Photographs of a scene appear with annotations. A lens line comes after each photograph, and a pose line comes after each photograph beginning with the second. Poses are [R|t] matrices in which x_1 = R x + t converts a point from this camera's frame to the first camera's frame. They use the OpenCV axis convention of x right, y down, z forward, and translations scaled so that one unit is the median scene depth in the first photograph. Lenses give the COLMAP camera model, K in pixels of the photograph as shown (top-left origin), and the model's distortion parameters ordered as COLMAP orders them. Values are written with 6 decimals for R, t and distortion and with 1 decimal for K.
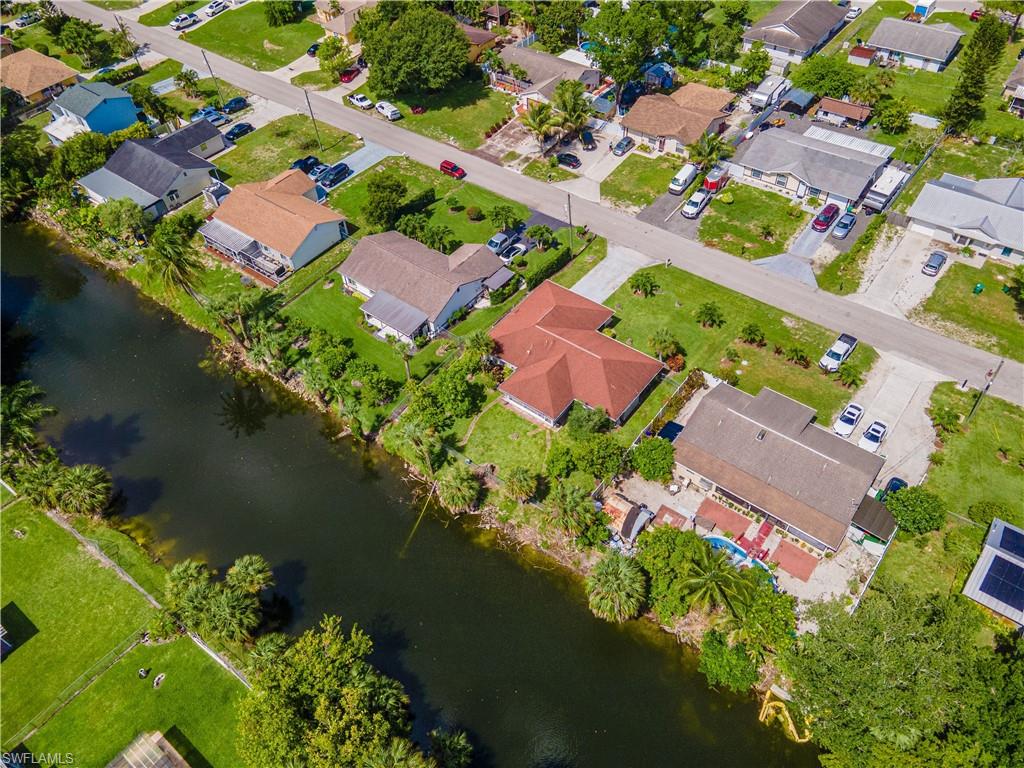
lens RADIAL K [[748.1, 0, 508.9], [0, 748.1, 383.2], [0, 0, 1]] dist [0.013626, 0.061004]
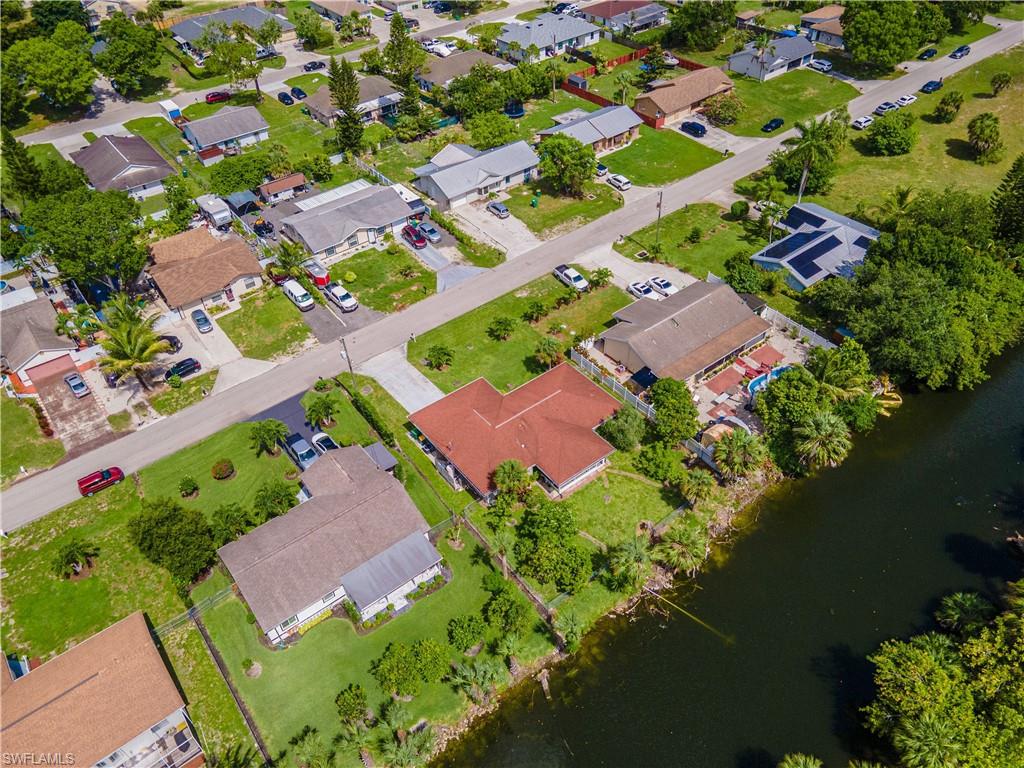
lens RADIAL K [[748.1, 0, 508.9], [0, 748.1, 383.2], [0, 0, 1]] dist [0.013626, 0.061004]
pose [[0.243746, -0.622064, 0.744059, -0.500302], [0.734947, 0.619060, 0.276799, -0.292409], [-0.632804, 0.479376, 0.608077, 0.351674]]
